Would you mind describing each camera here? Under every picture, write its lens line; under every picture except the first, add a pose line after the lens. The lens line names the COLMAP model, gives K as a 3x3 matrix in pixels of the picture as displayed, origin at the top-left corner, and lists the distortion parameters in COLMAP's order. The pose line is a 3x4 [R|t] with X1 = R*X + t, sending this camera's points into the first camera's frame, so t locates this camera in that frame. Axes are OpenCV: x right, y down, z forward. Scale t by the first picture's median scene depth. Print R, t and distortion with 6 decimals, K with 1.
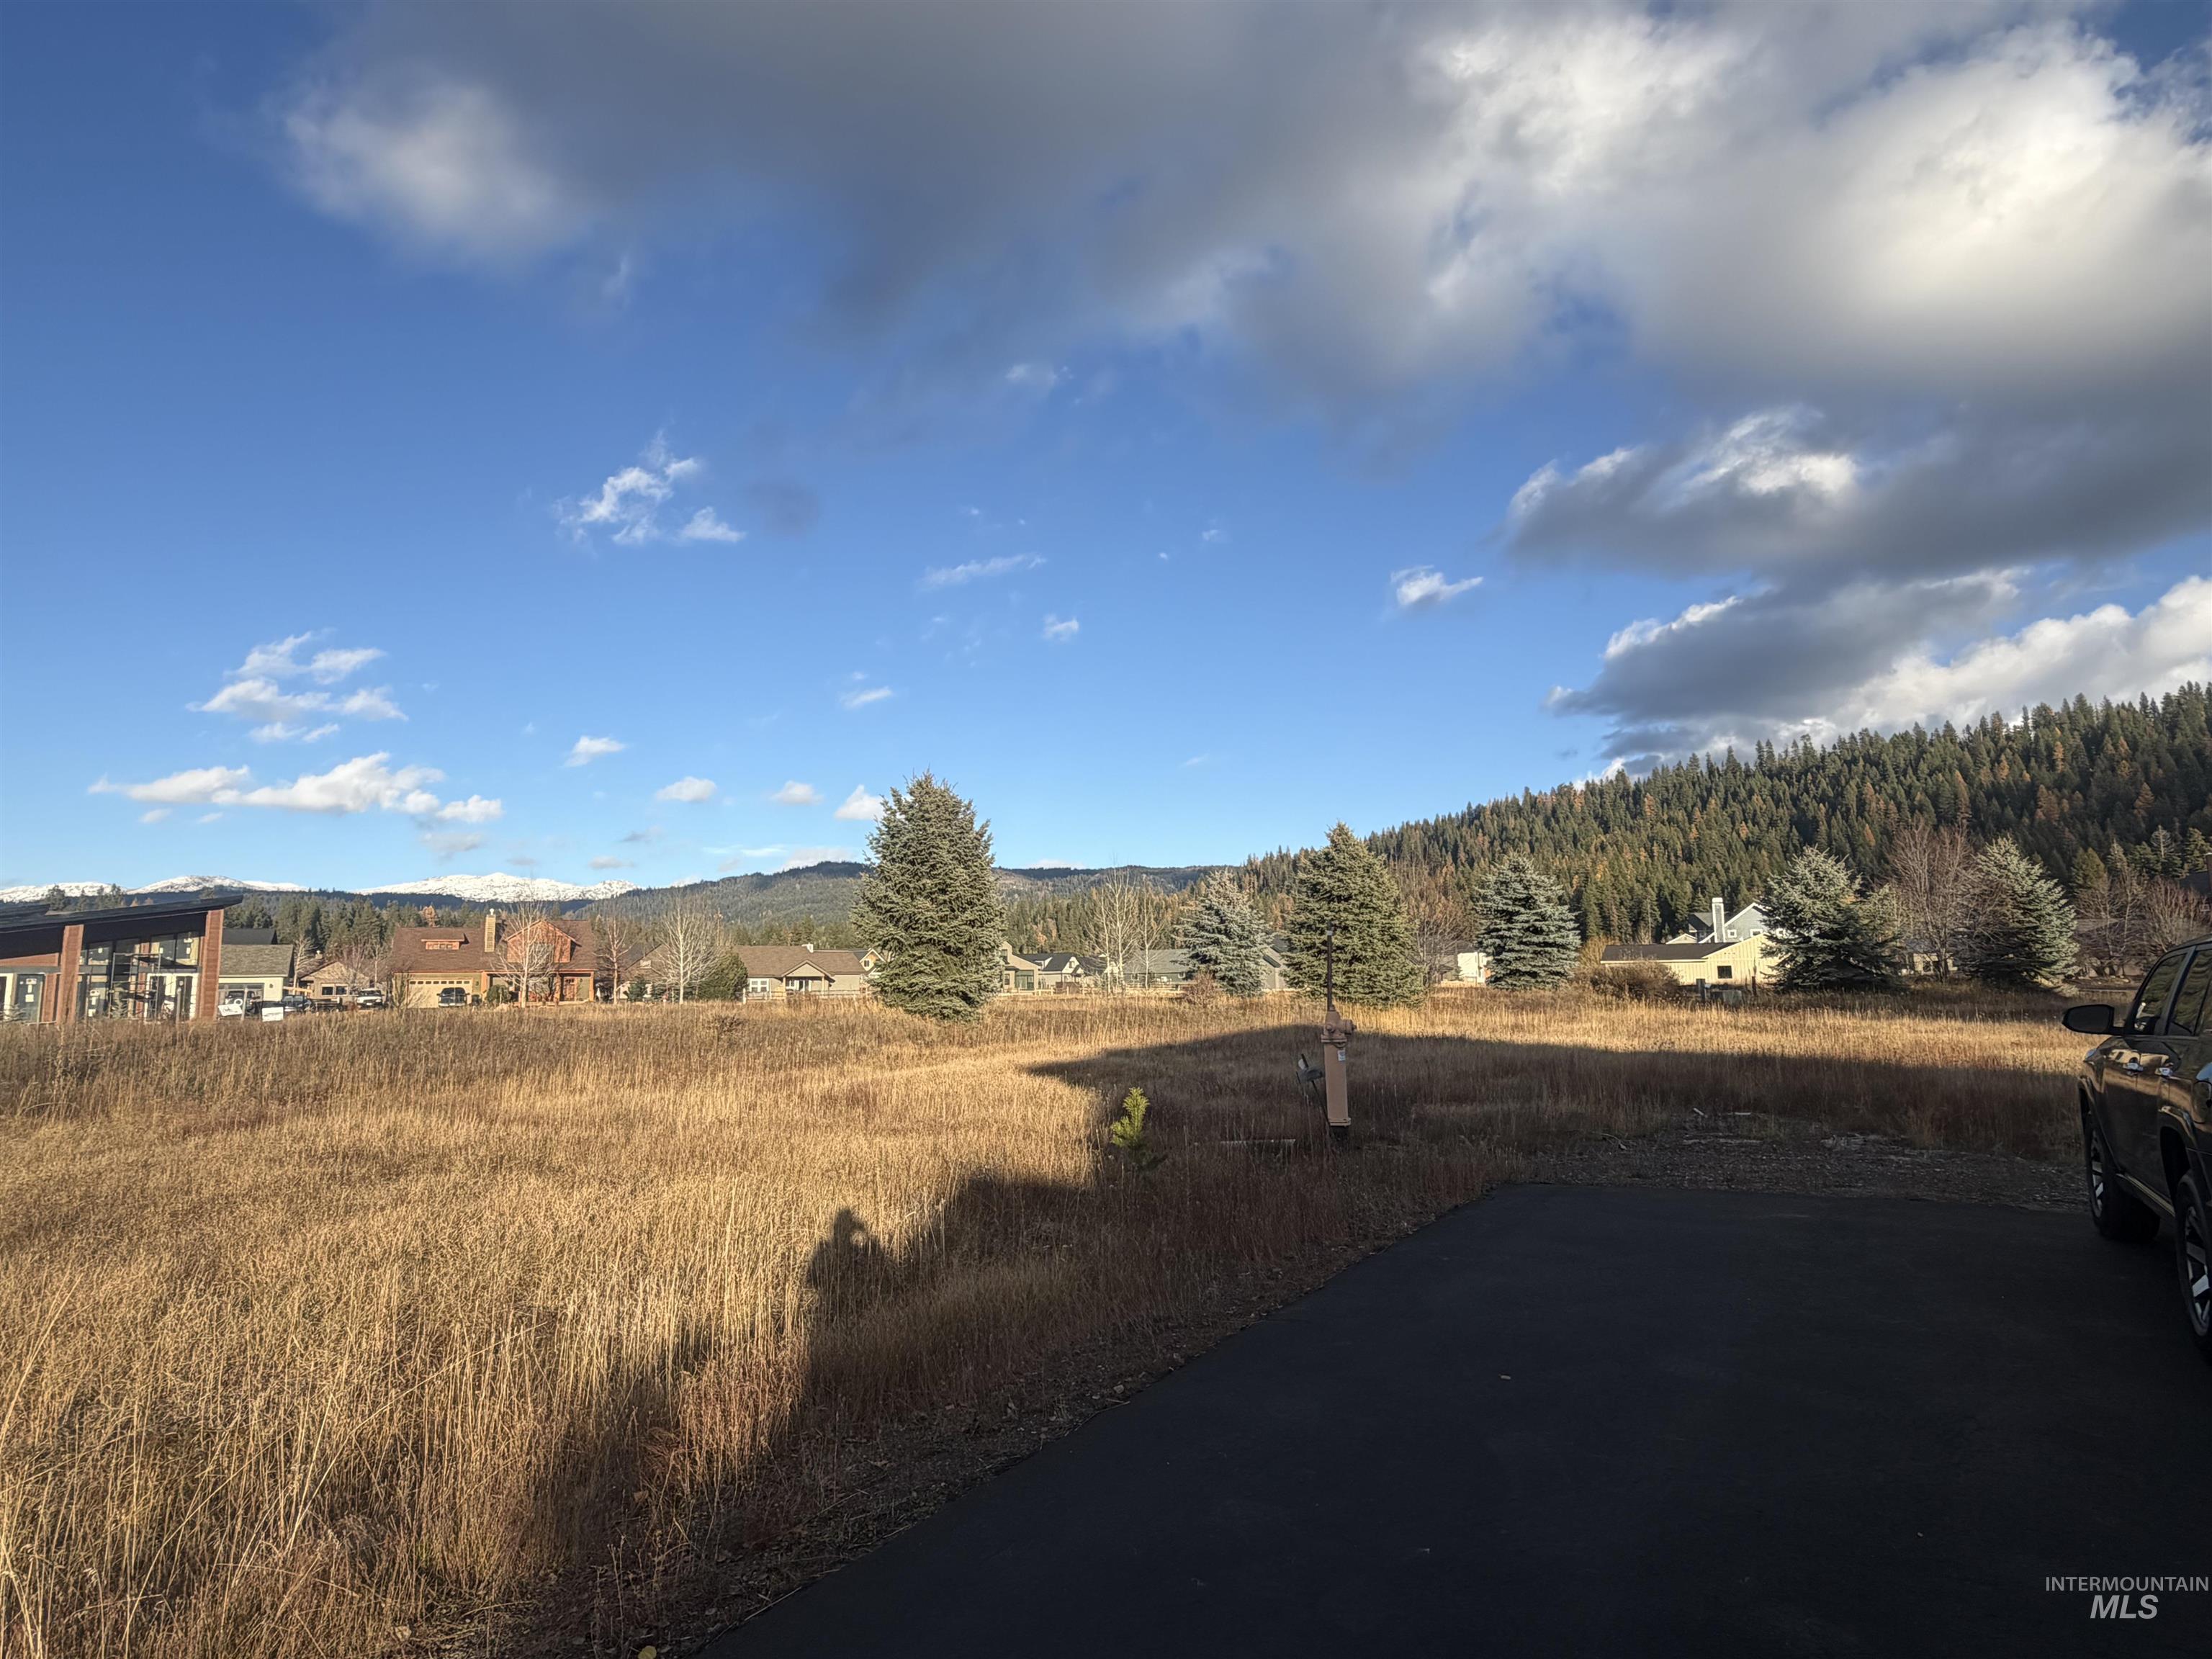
lens RADIAL K [[1217.8, 0, 1106.0], [0, 1217.8, 829.5], [0, 0, 1]] dist [0.003749, 0.001390]
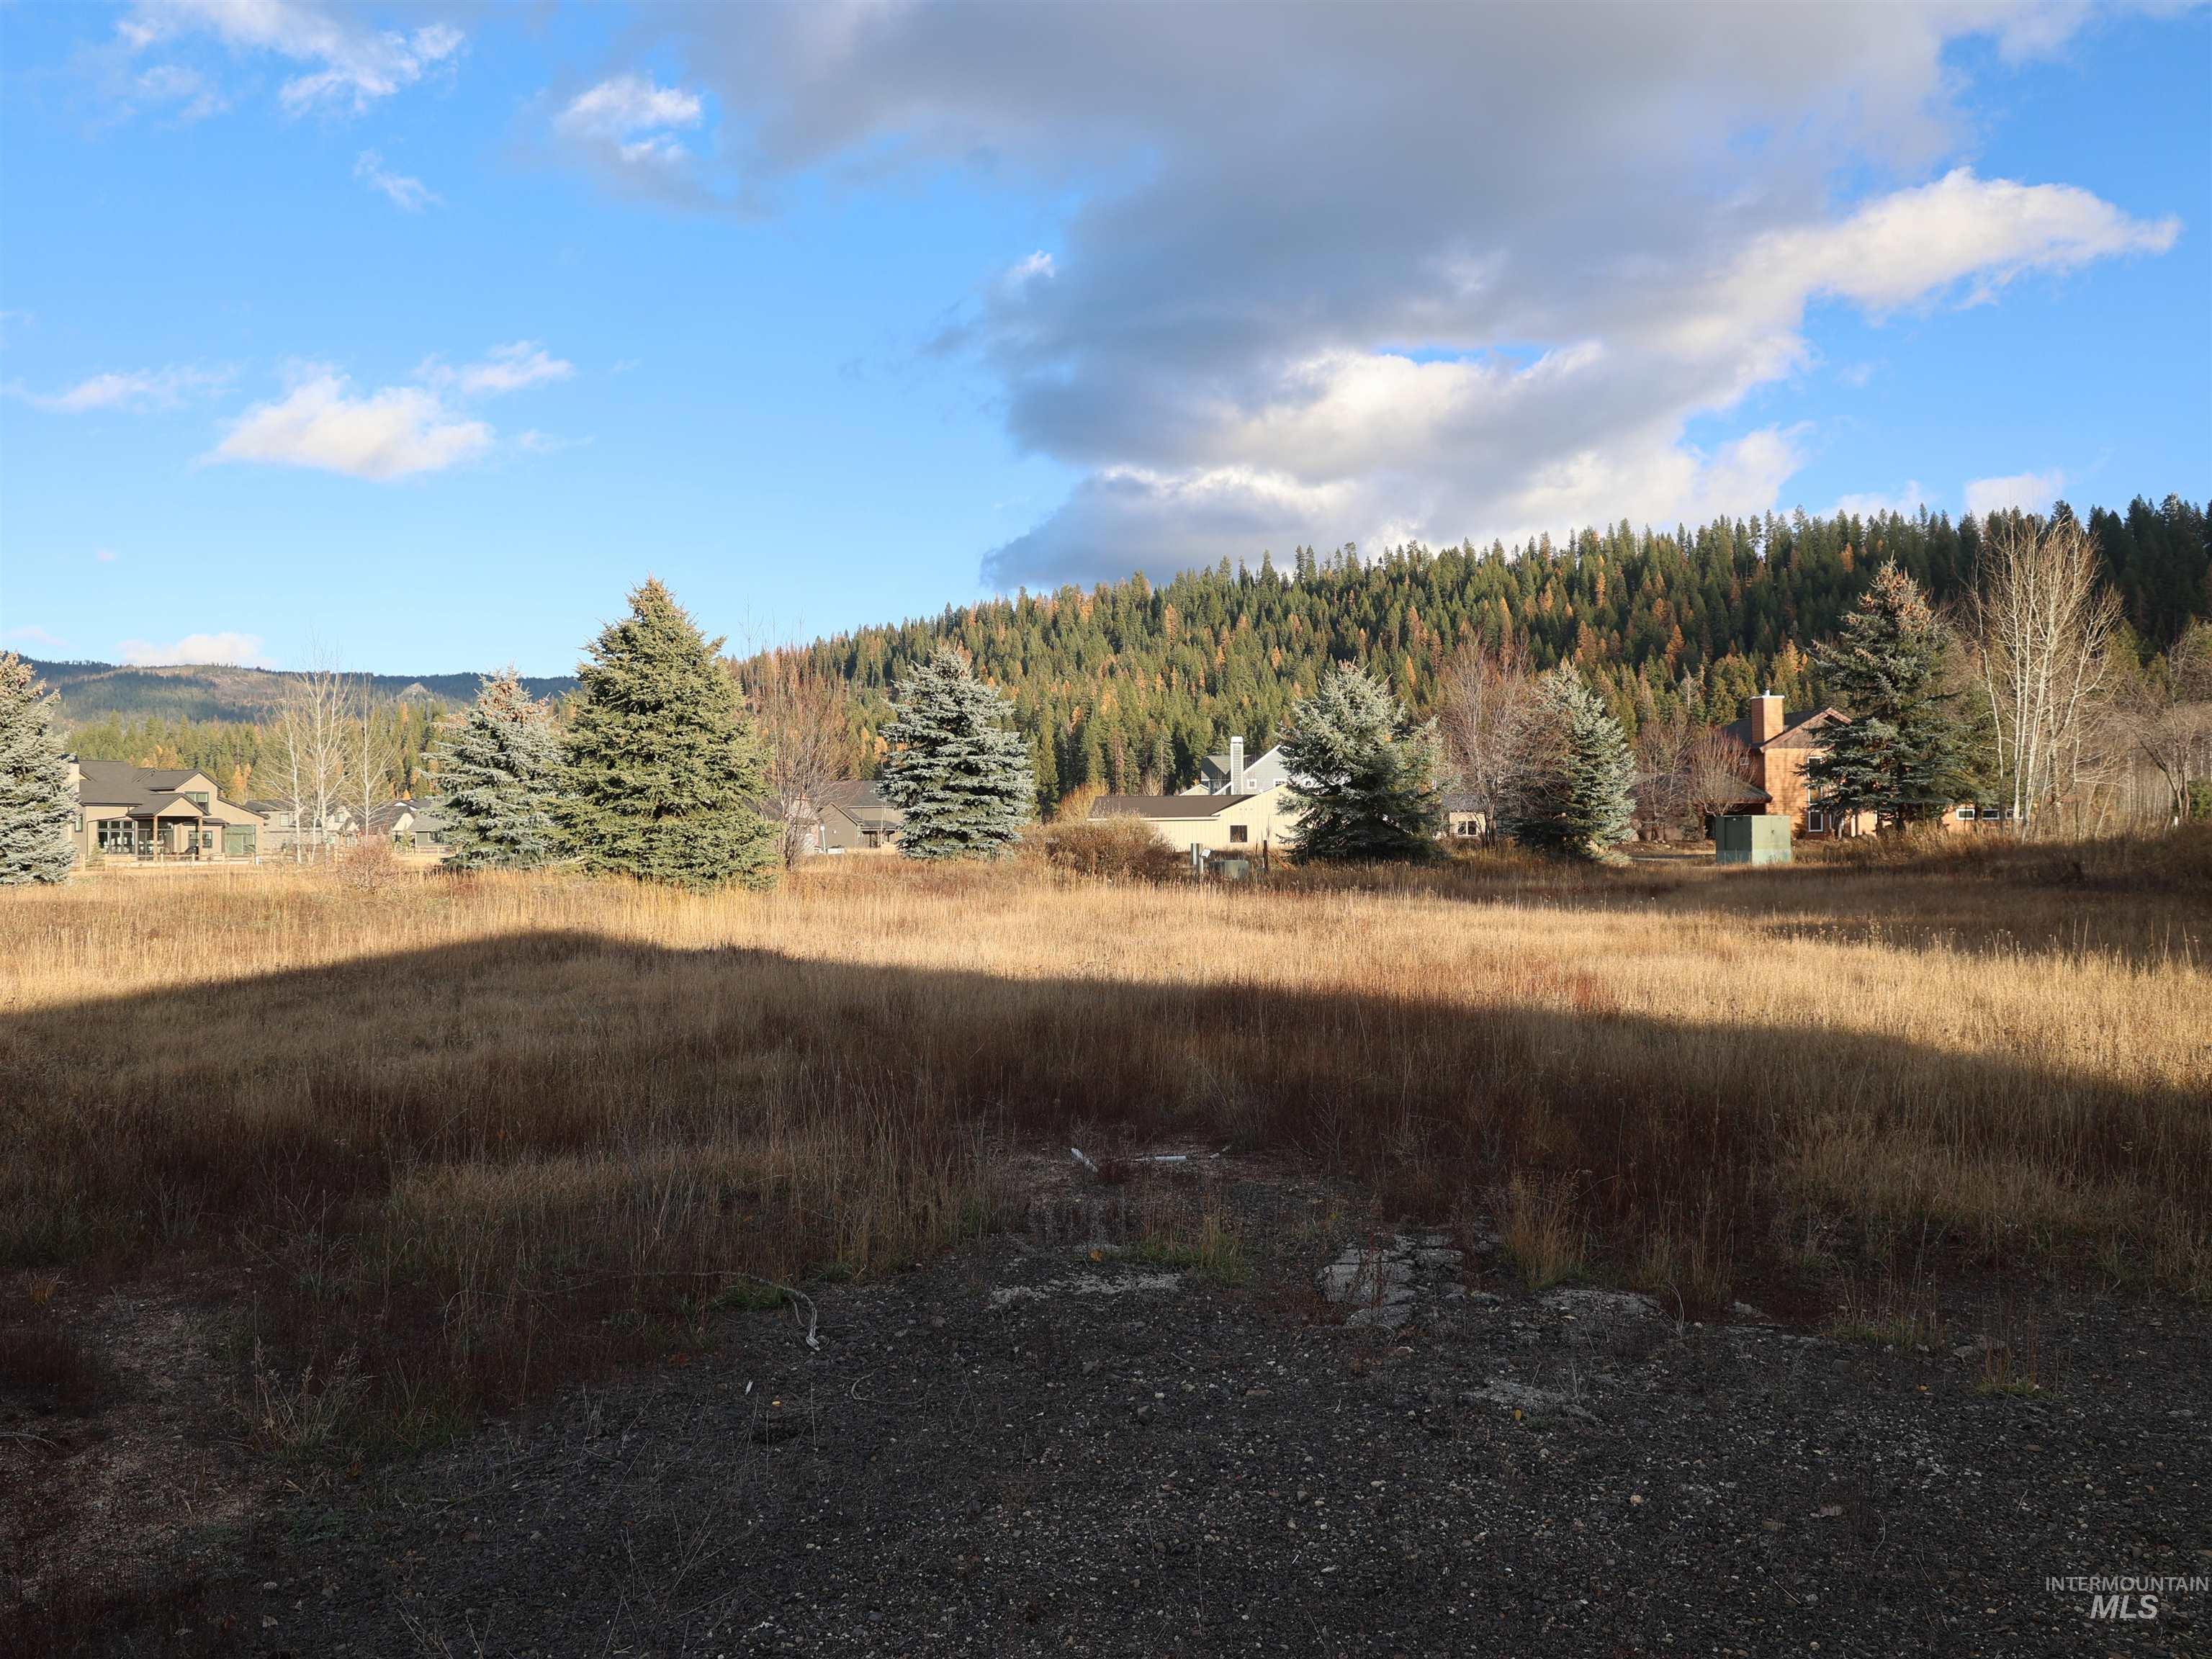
lens RADIAL K [[1700.4, 0, 1108.3], [0, 1700.4, 826.8], [0, 0, 1]] dist [-0.098296, 0.071769]
pose [[0.926249, 0.006528, 0.376855, 0.059555], [-0.049364, 0.993339, 0.104122, 0.011604], [-0.373665, -0.115046, 0.920401, 0.101794]]
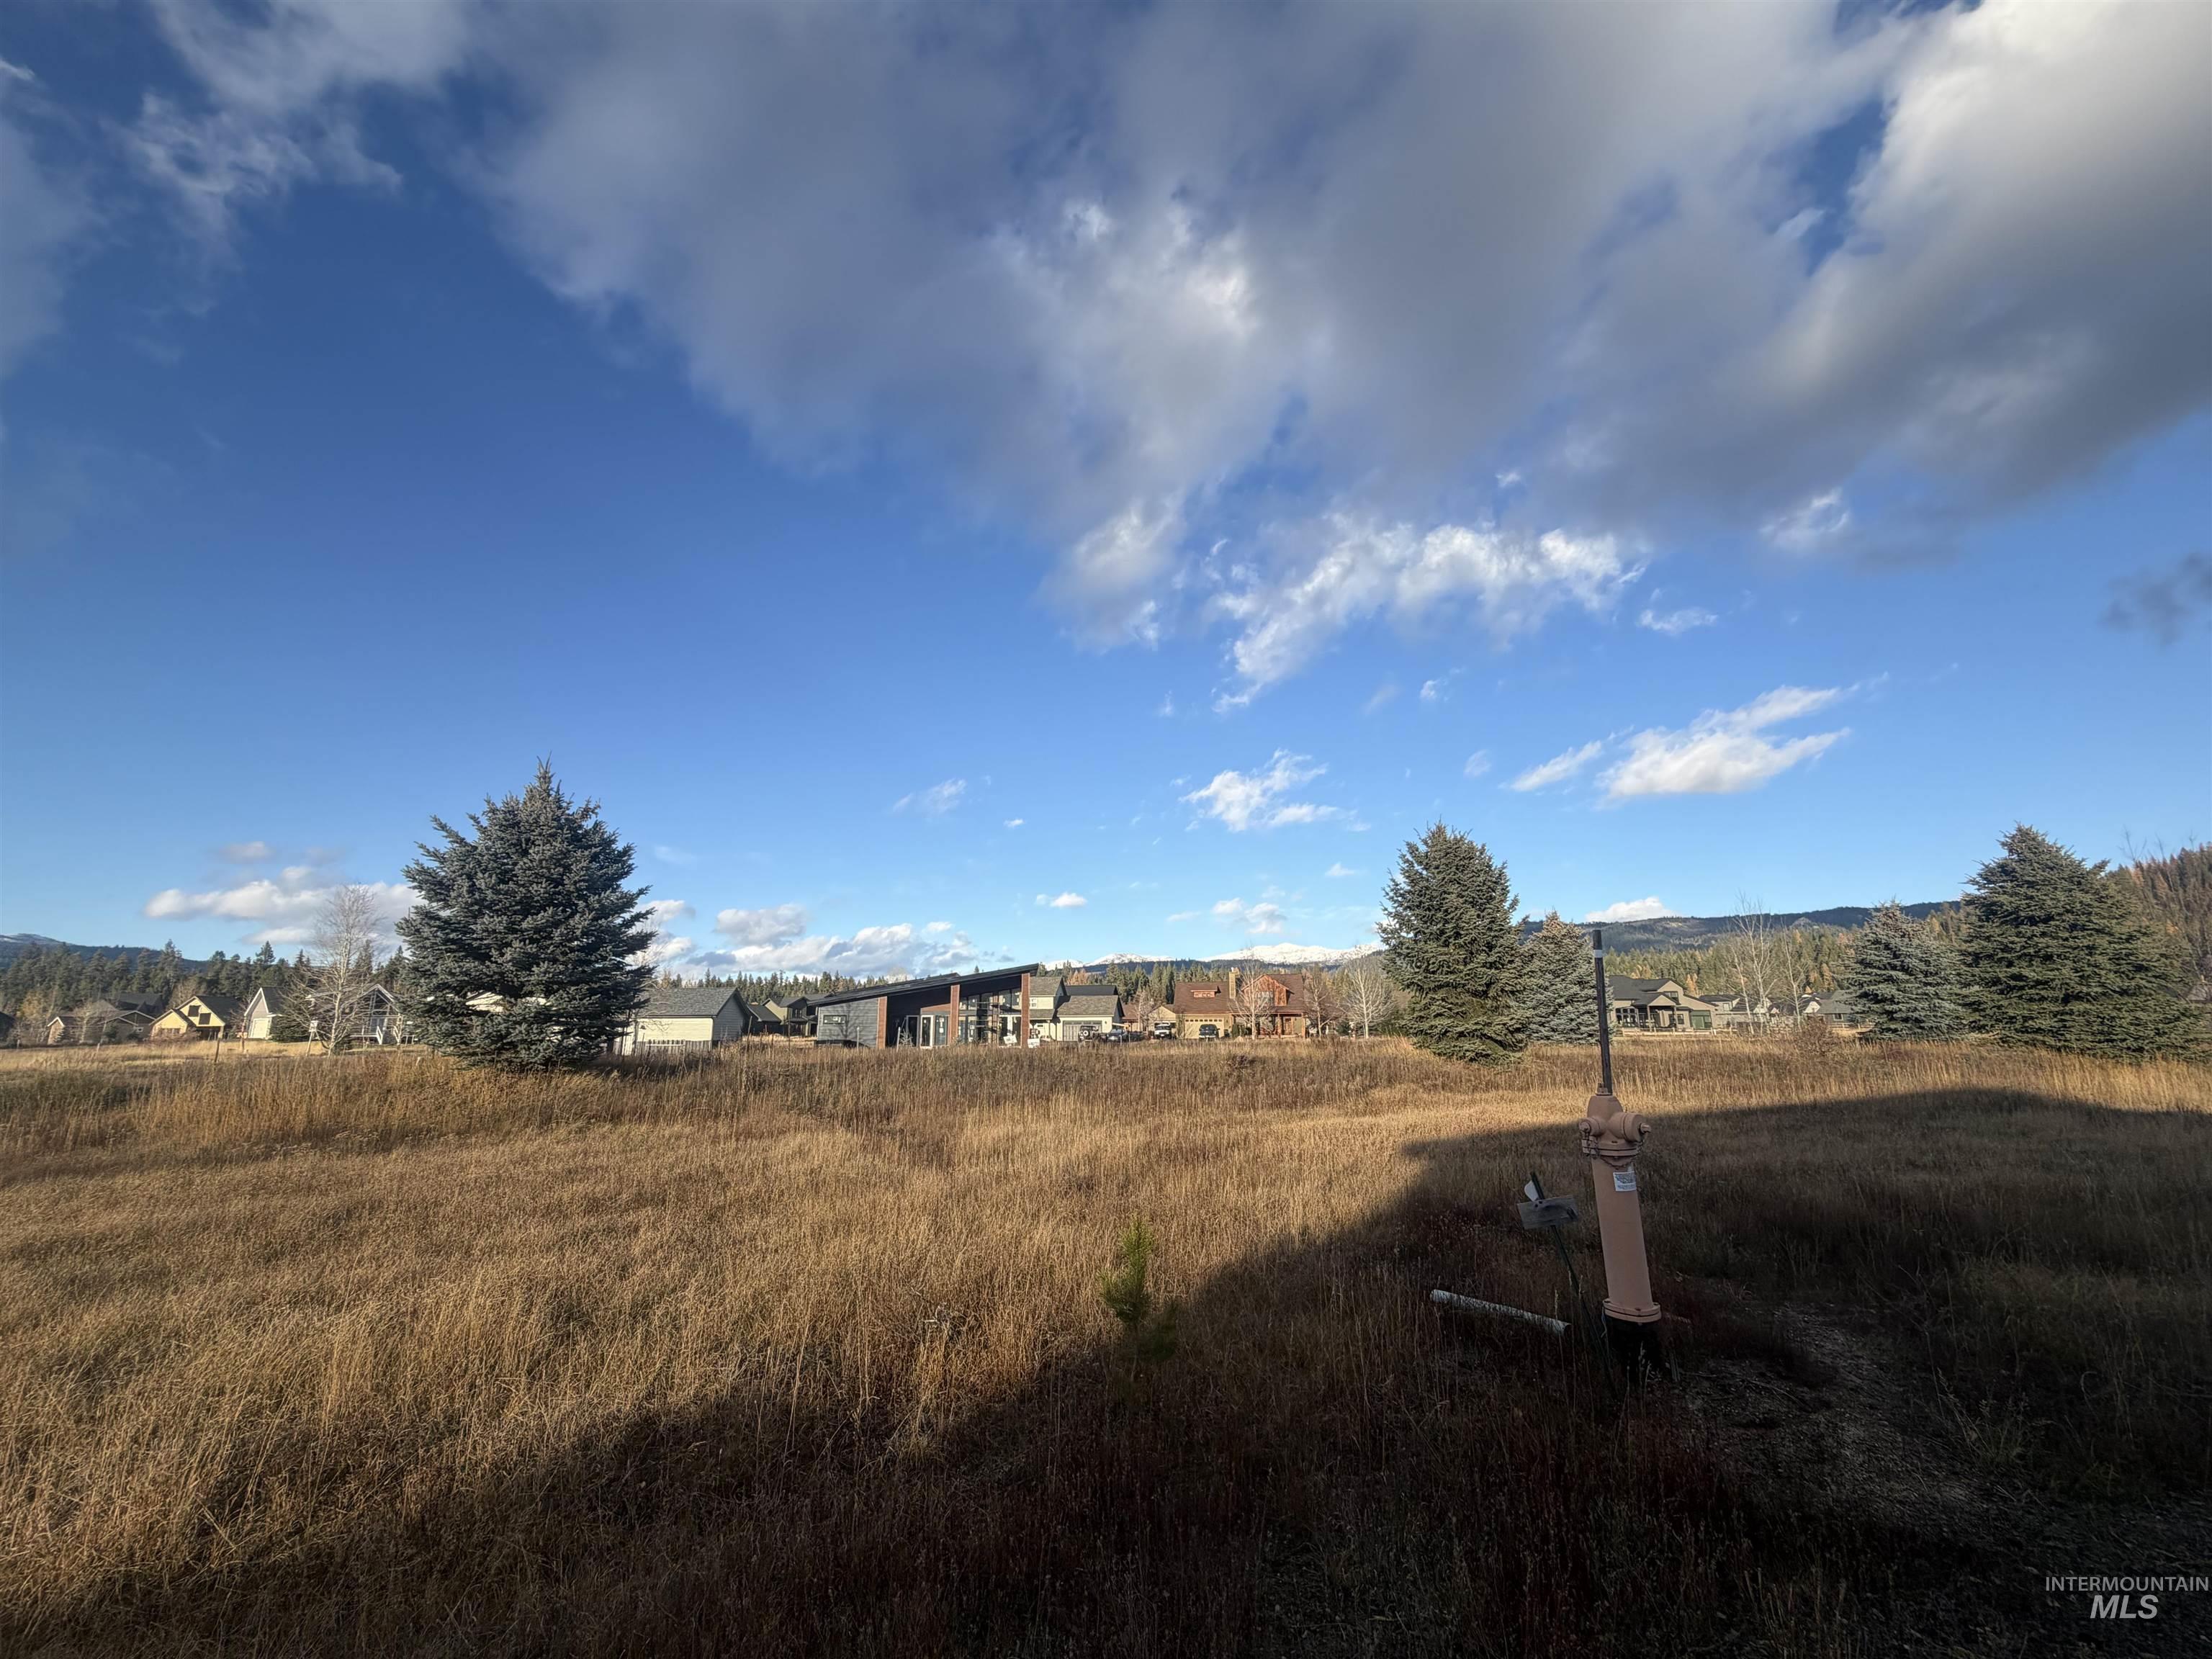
lens RADIAL K [[913.9, 0, 1106.0], [0, 913.9, 829.5], [0, 0, 1]] dist [0.000803, 0.000280]
pose [[0.791308, -0.122221, -0.599078, 0.049569], [0.073351, 0.991717, -0.105437, 0.010434], [0.607002, 0.039490, 0.793719, 0.097513]]
